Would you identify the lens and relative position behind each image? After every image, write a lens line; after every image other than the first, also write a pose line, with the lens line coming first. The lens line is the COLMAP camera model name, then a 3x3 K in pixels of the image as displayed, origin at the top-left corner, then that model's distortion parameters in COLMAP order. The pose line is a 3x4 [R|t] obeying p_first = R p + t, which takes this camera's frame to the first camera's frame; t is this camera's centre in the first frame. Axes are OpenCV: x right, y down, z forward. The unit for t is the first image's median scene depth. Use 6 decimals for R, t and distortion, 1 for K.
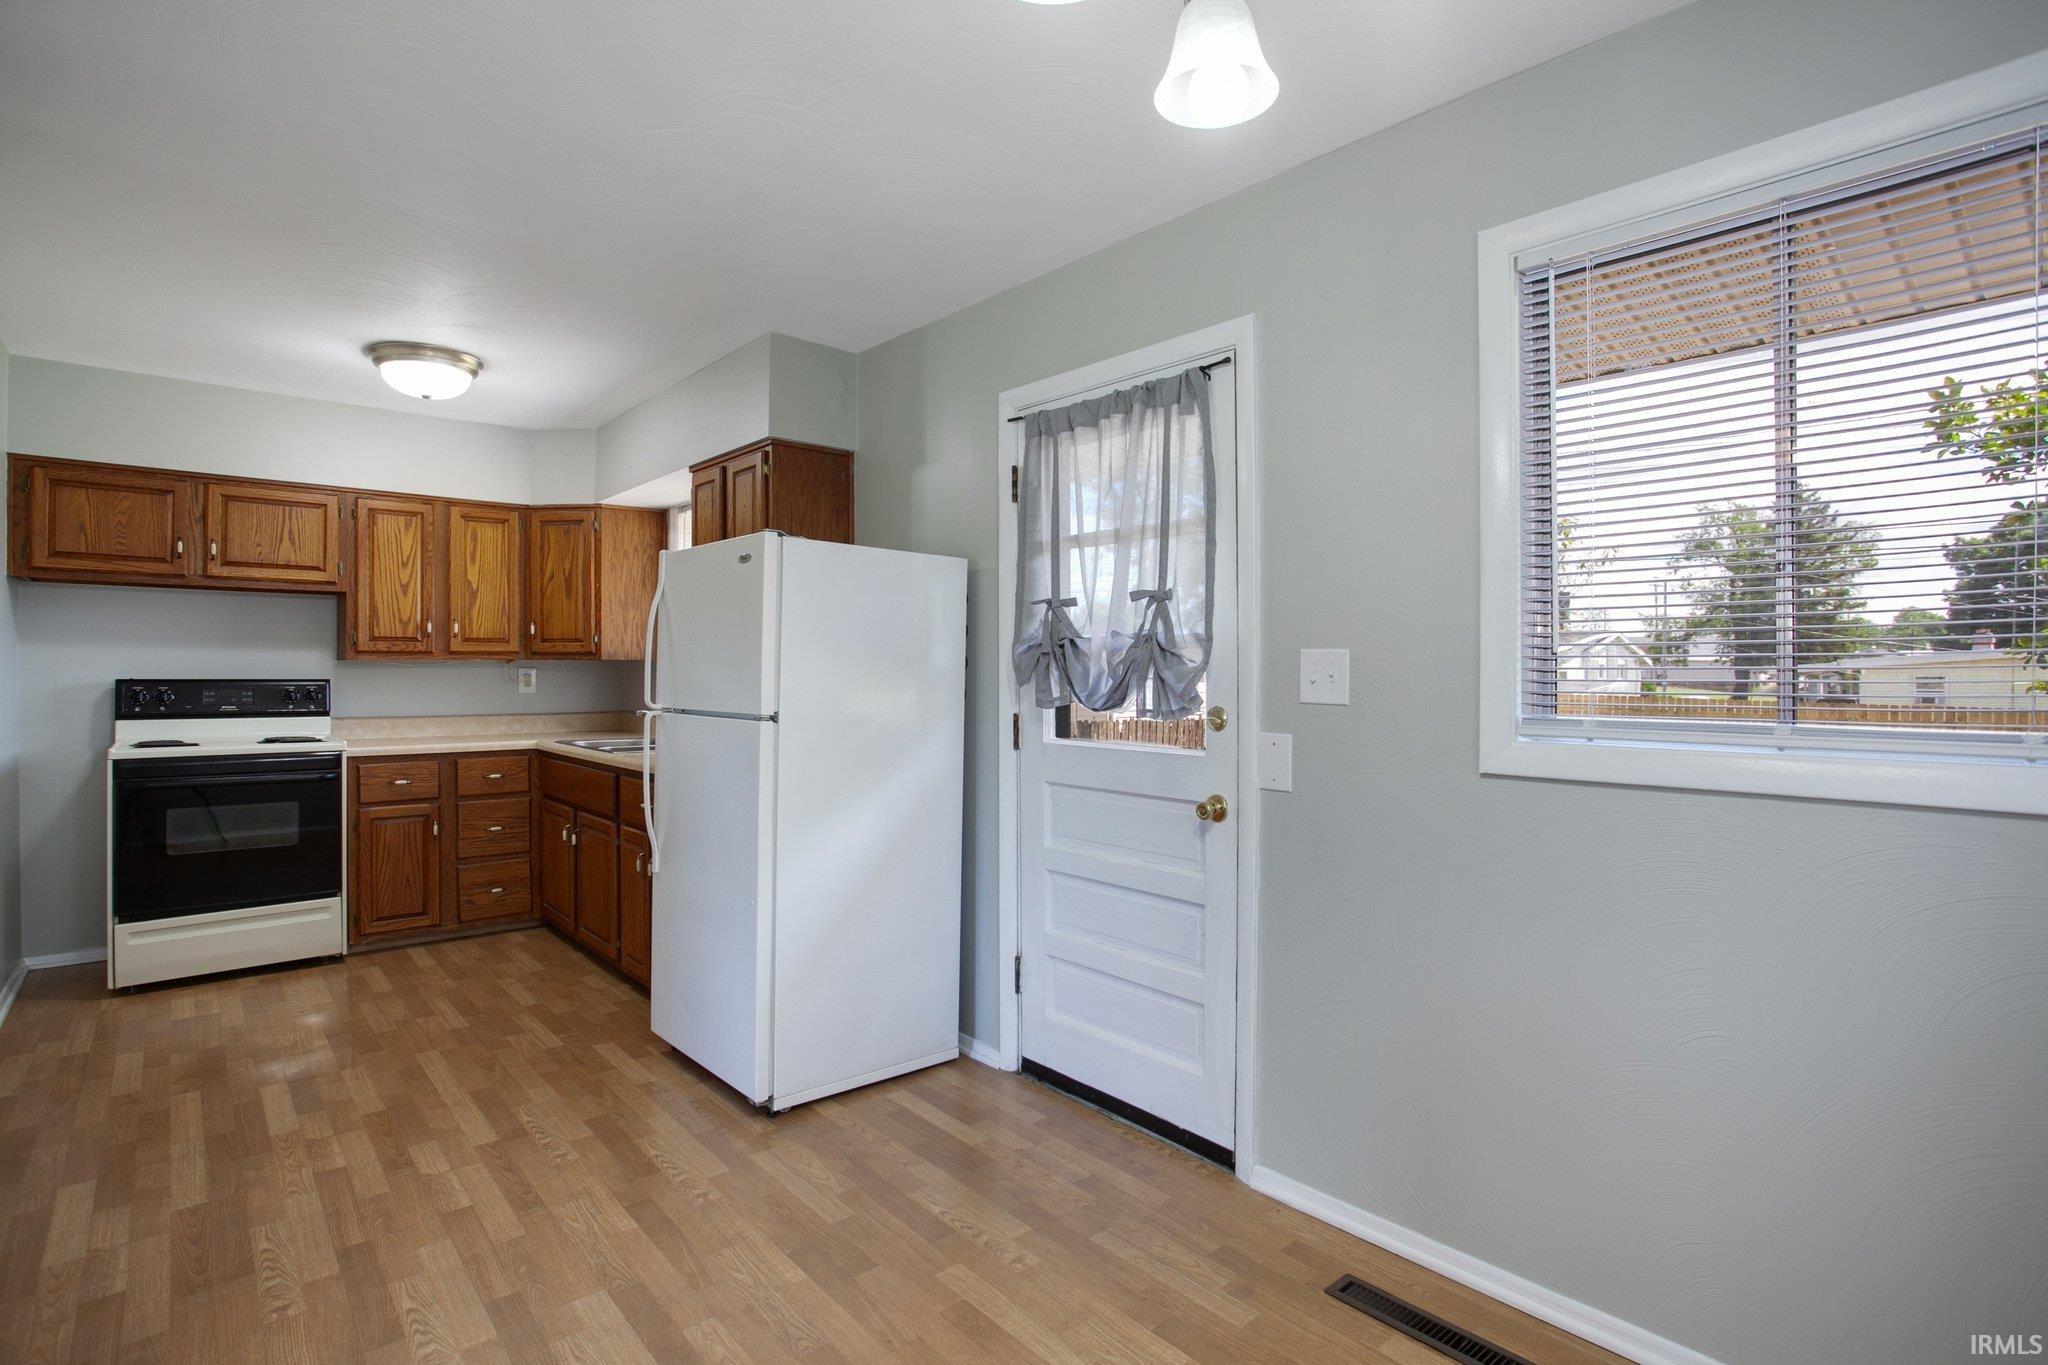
lens RADIAL K [[1007.5, 0, 1035.7], [0, 1007.5, 668.3], [0, 0, 1]] dist [-0.067521, 0.024677]
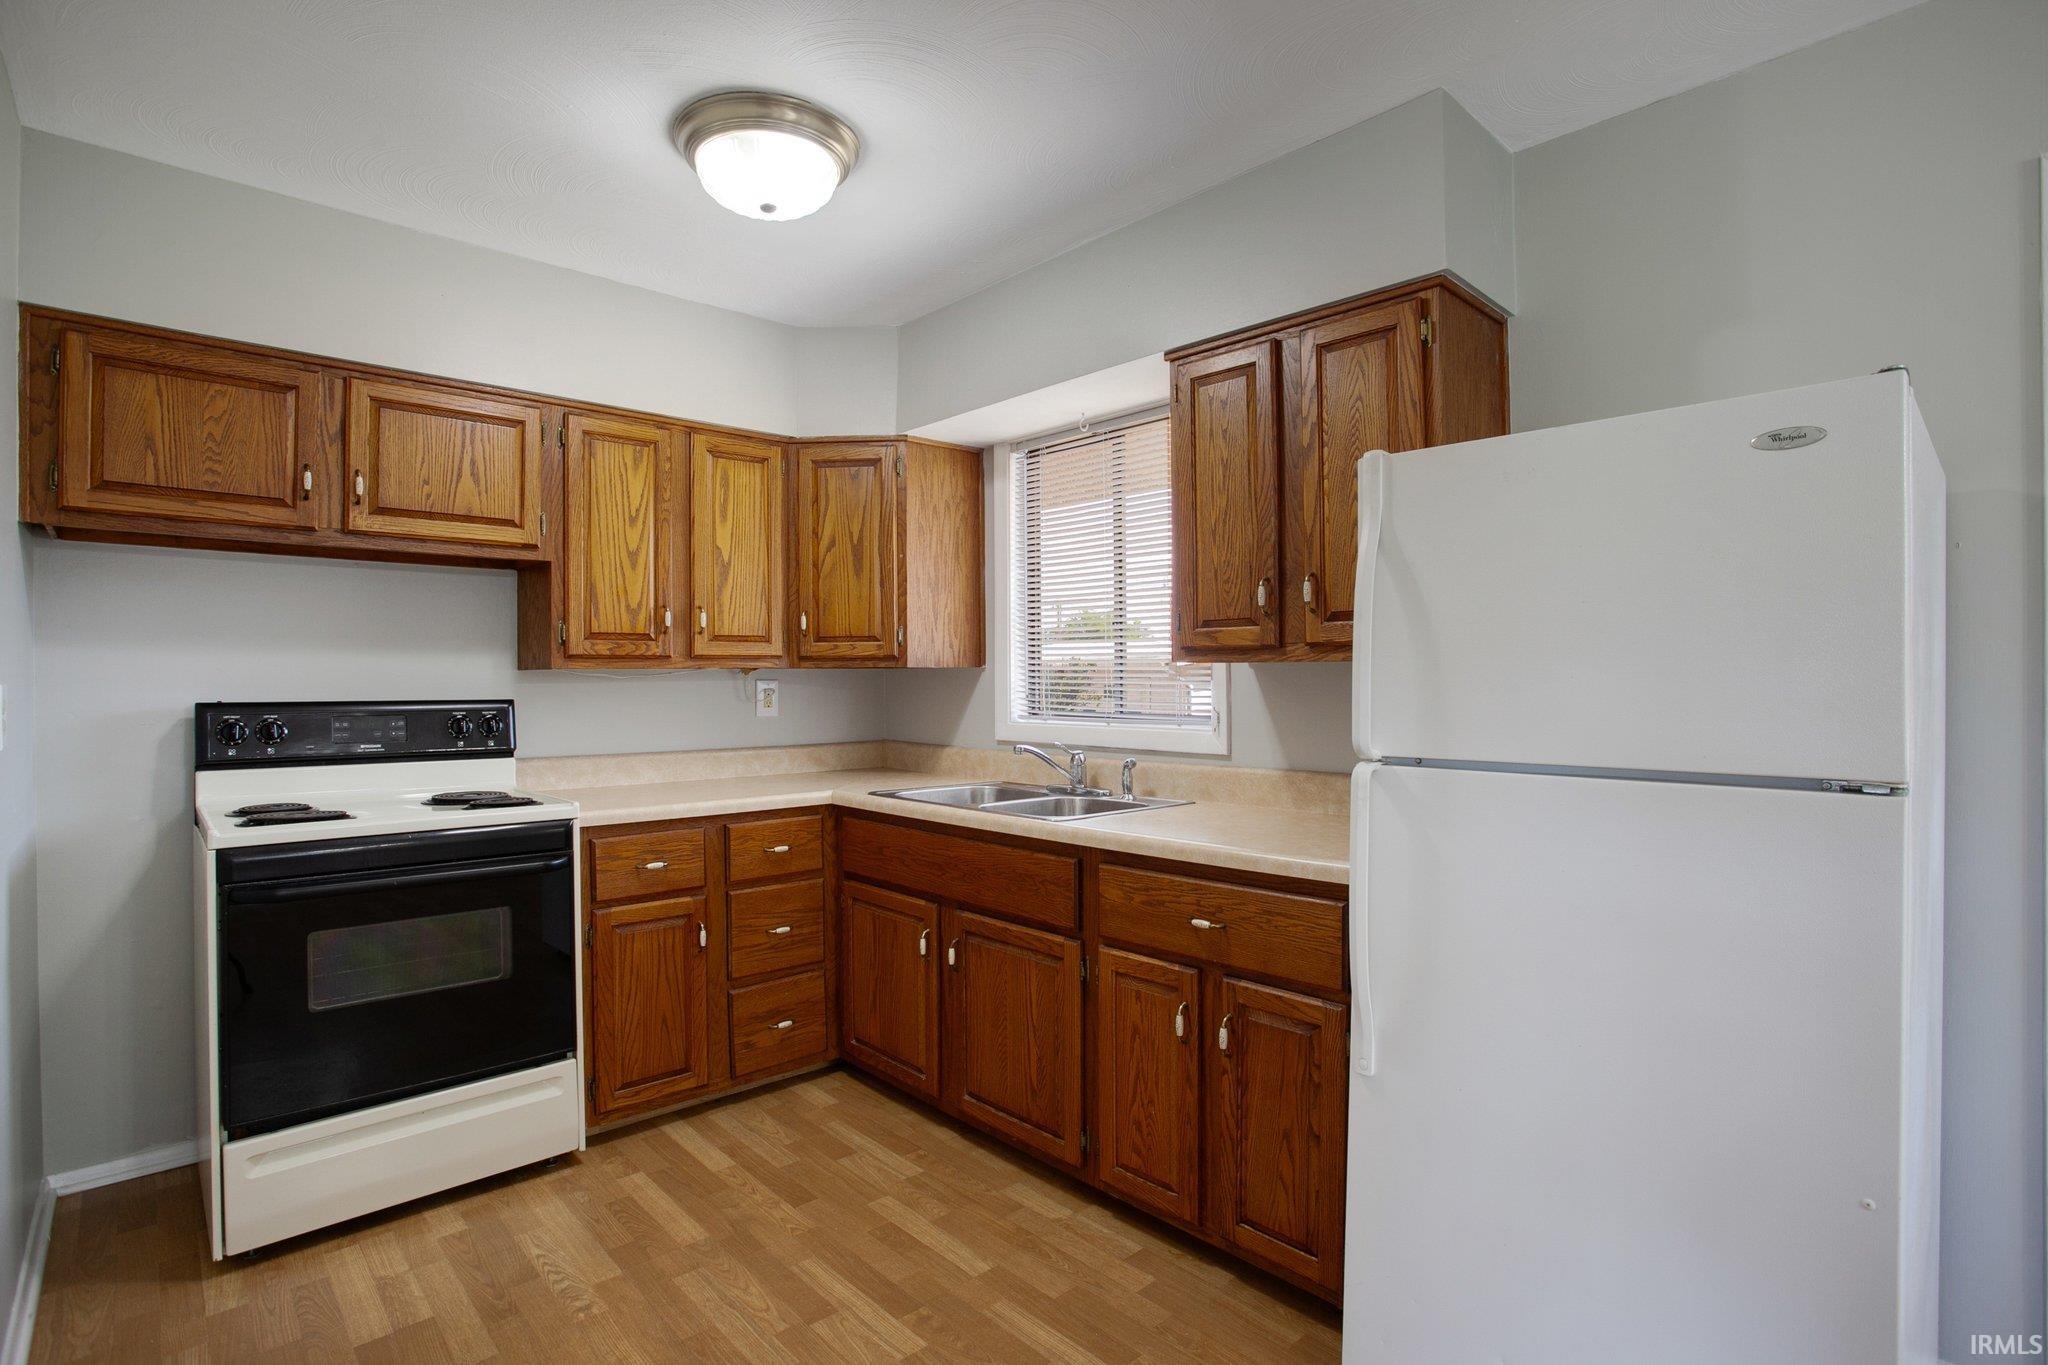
lens RADIAL K [[1007.5, 0, 1032.2], [0, 1007.5, 677.2], [0, 0, 1]] dist [-0.067521, 0.024677]
pose [[0.999779, -0.005409, 0.020296, -0.442357], [0.005399, 0.999985, 0.000516, -0.002273], [-0.020298, -0.000406, 0.999794, 0.384513]]
